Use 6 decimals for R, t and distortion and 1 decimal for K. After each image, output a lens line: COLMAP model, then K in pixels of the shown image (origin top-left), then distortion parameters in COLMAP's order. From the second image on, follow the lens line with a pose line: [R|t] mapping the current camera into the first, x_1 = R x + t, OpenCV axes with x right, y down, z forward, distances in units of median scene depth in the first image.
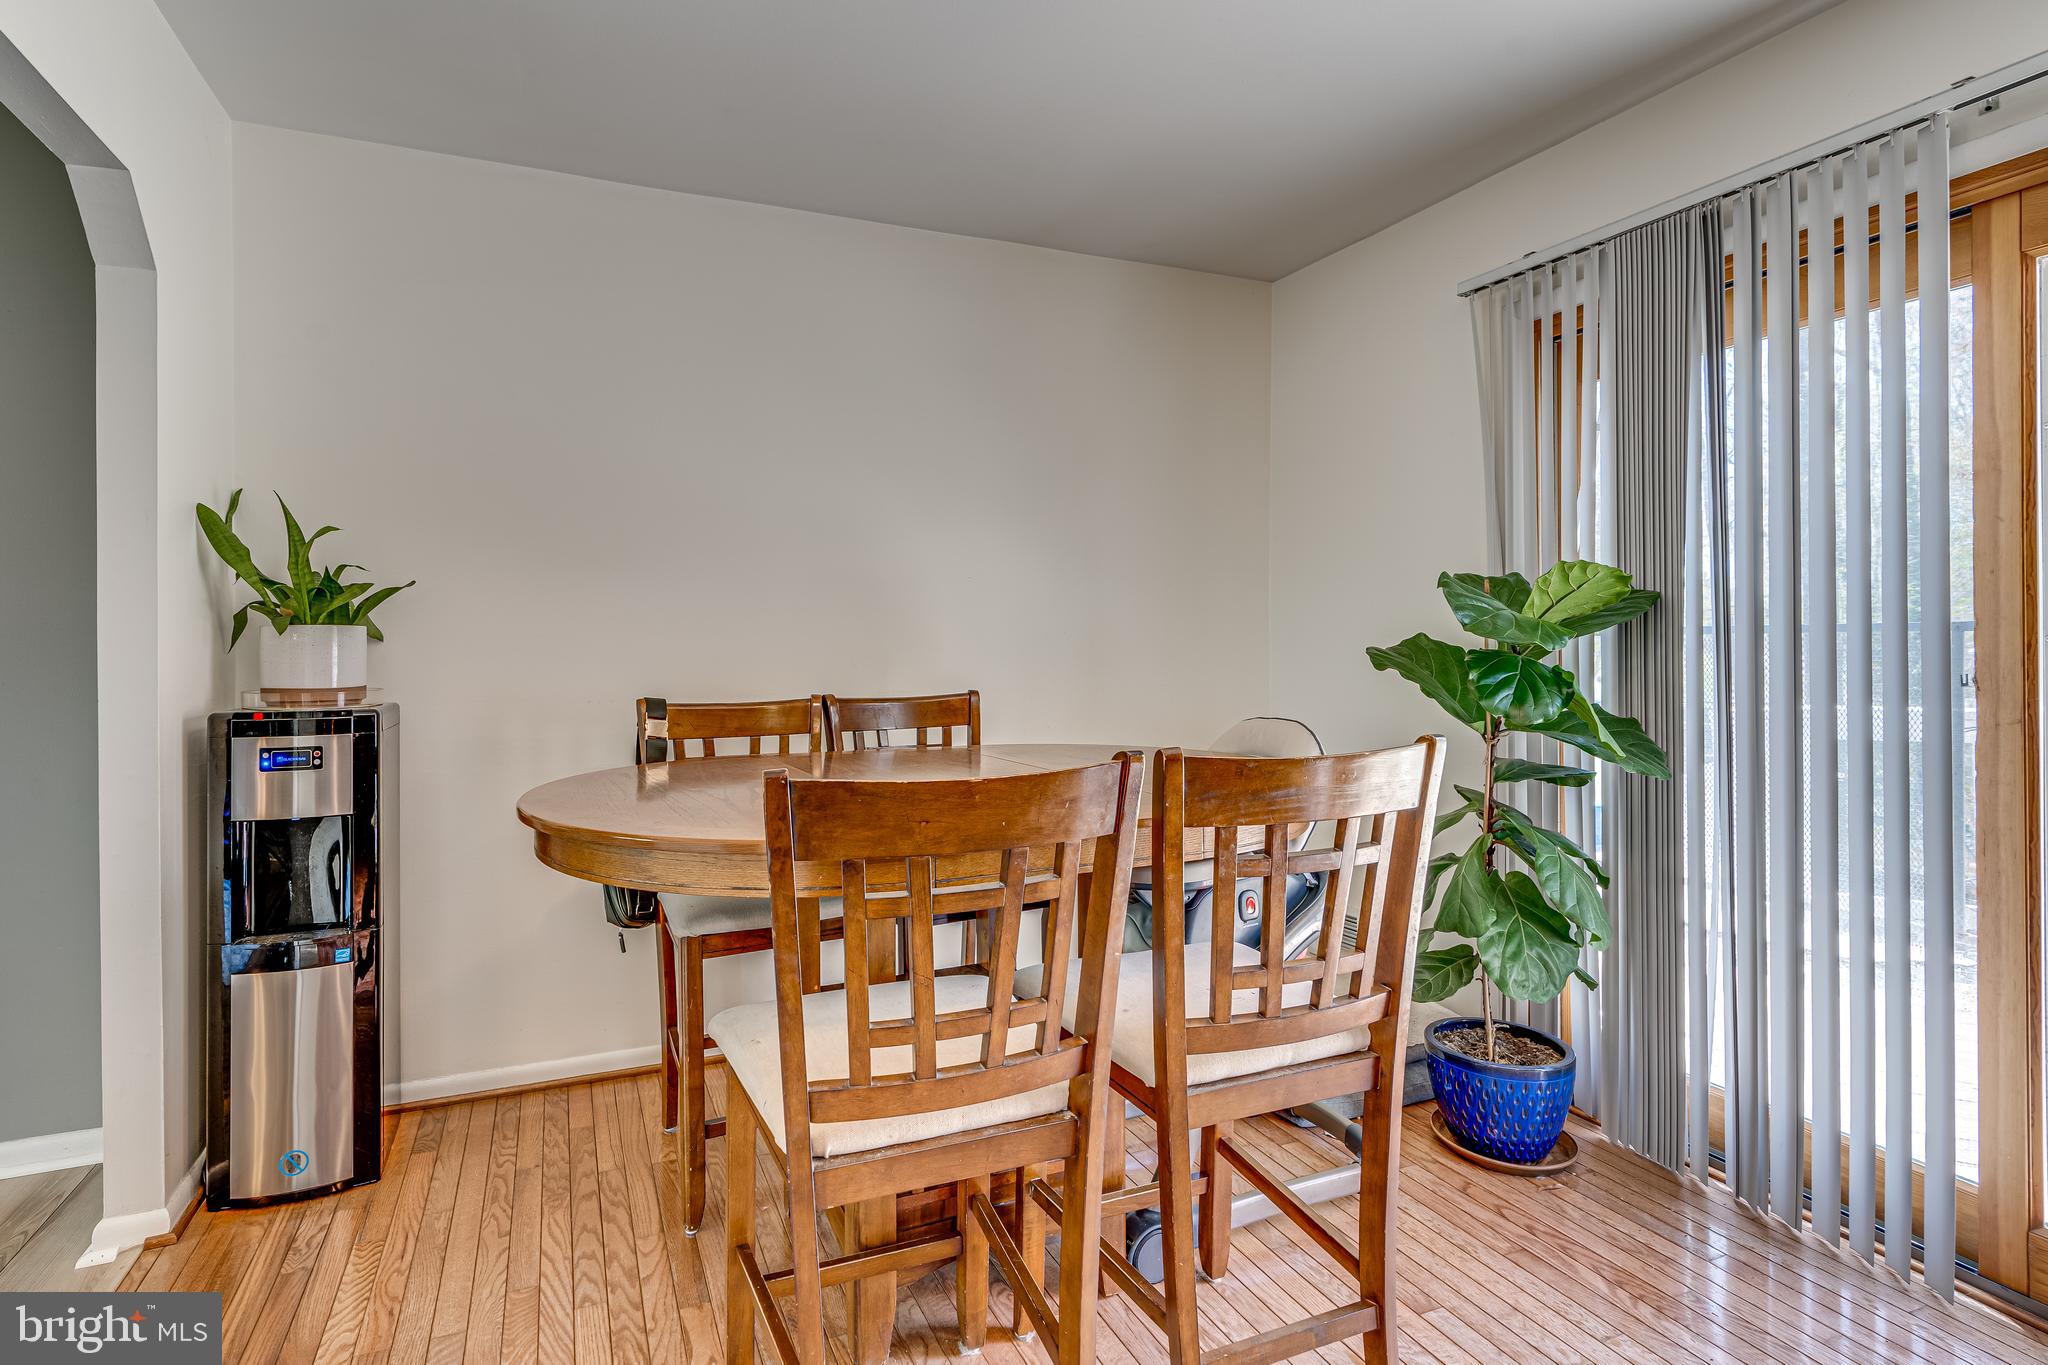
lens RADIAL K [[1046.1, 0, 1017.4], [0, 1046.1, 651.3], [0, 0, 1]] dist [-0.002346, -0.000143]
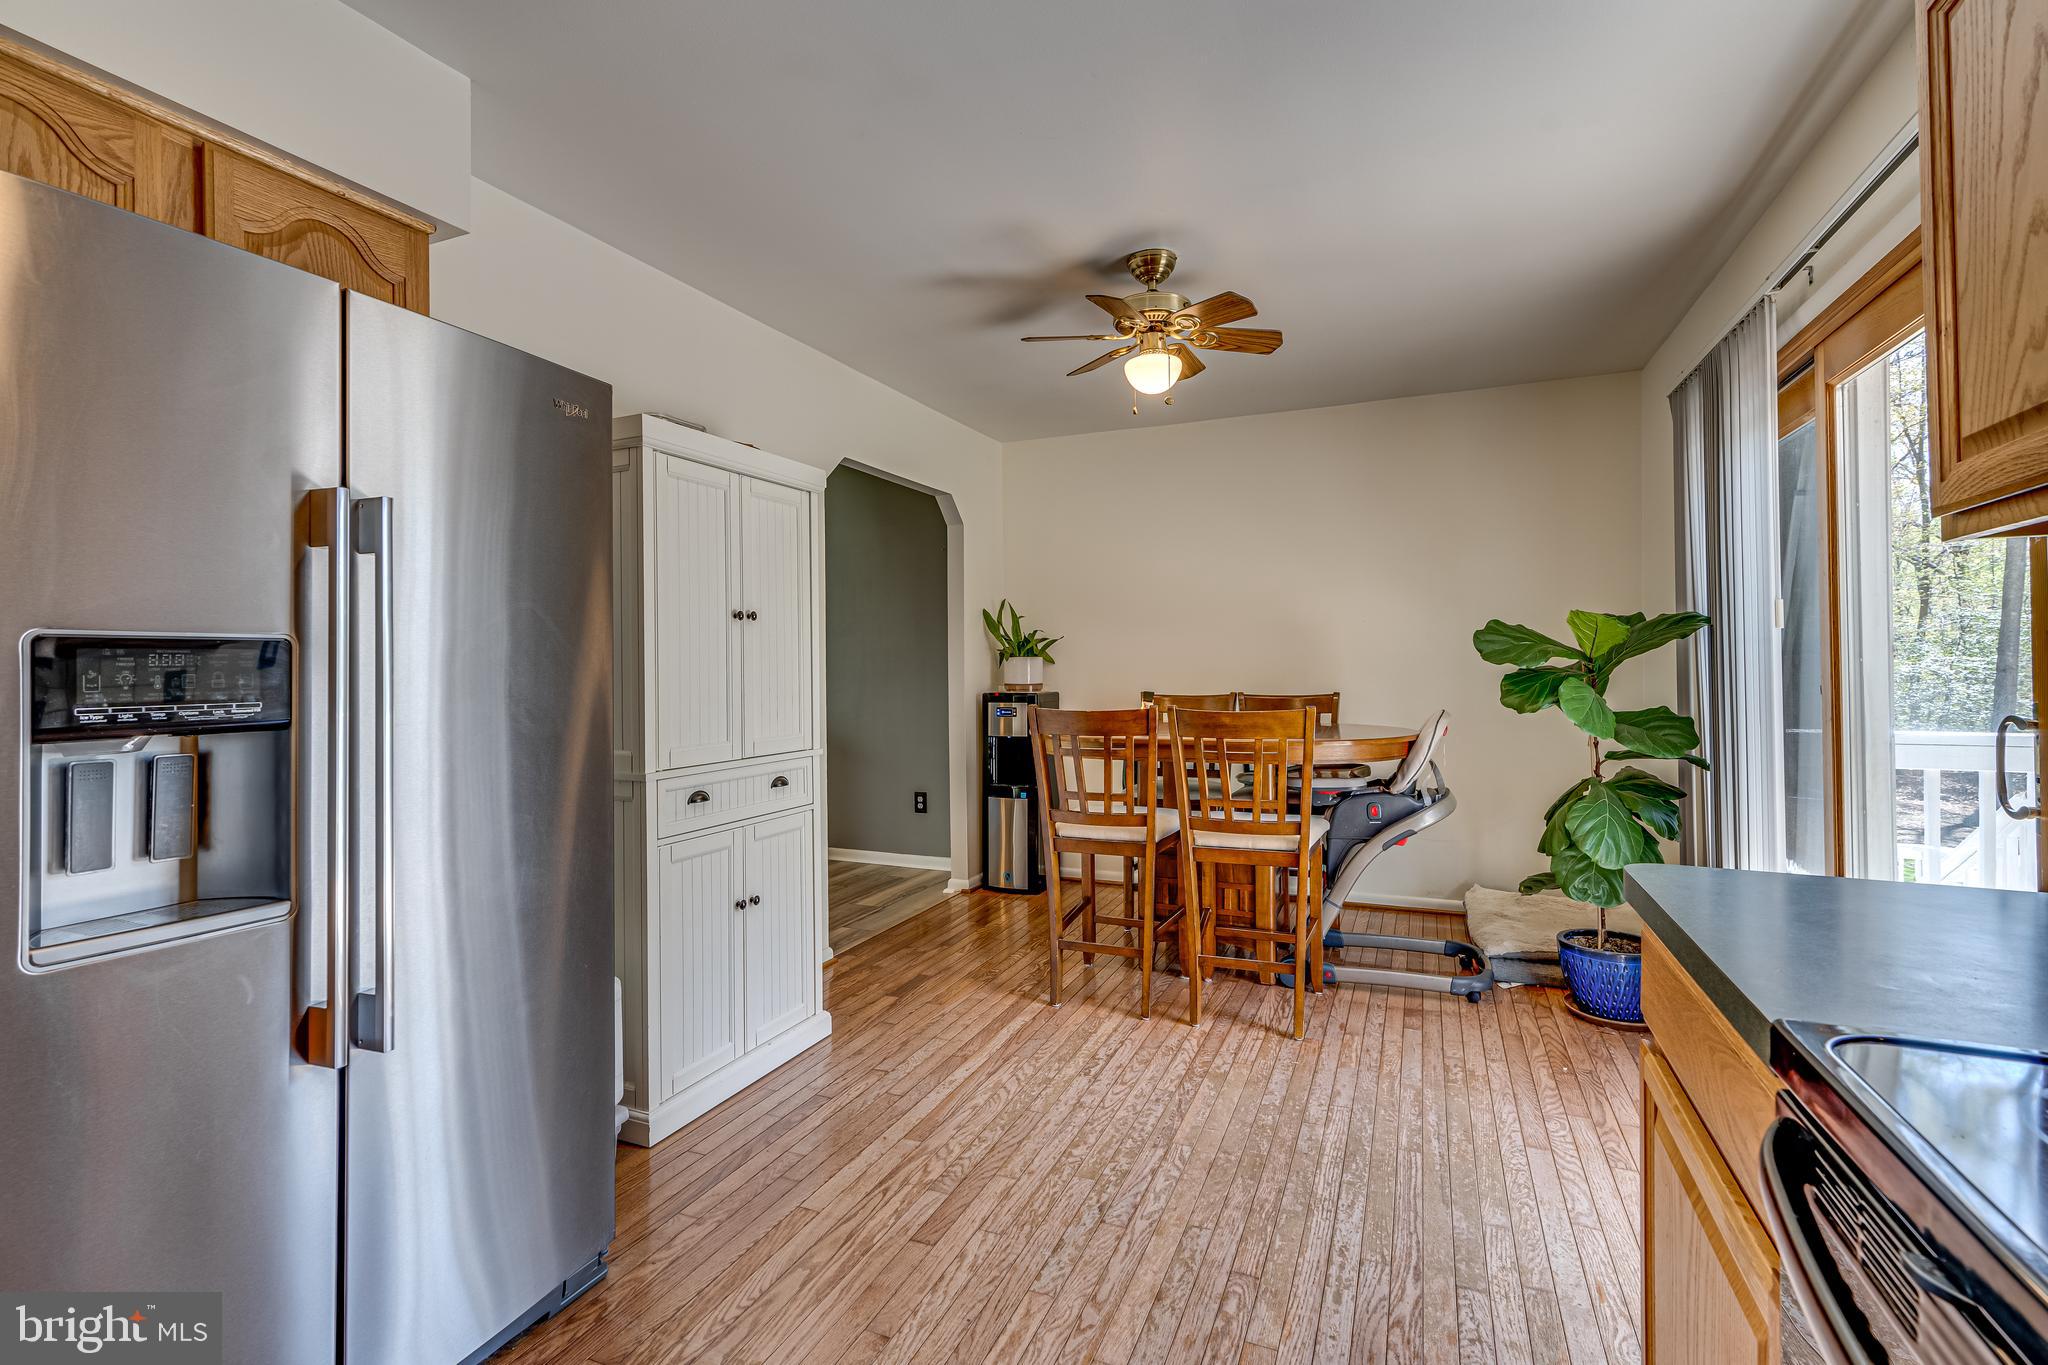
lens RADIAL K [[954.1, 0, 1021.7], [0, 954.1, 655.5], [0, 0, 1]] dist [0.000735, 0.000525]
pose [[0.704055, -0.008728, -0.710091, 0.885464], [0.001321, 0.999939, -0.010980, -0.004559], [0.710144, 0.006792, 0.704024, -0.534261]]
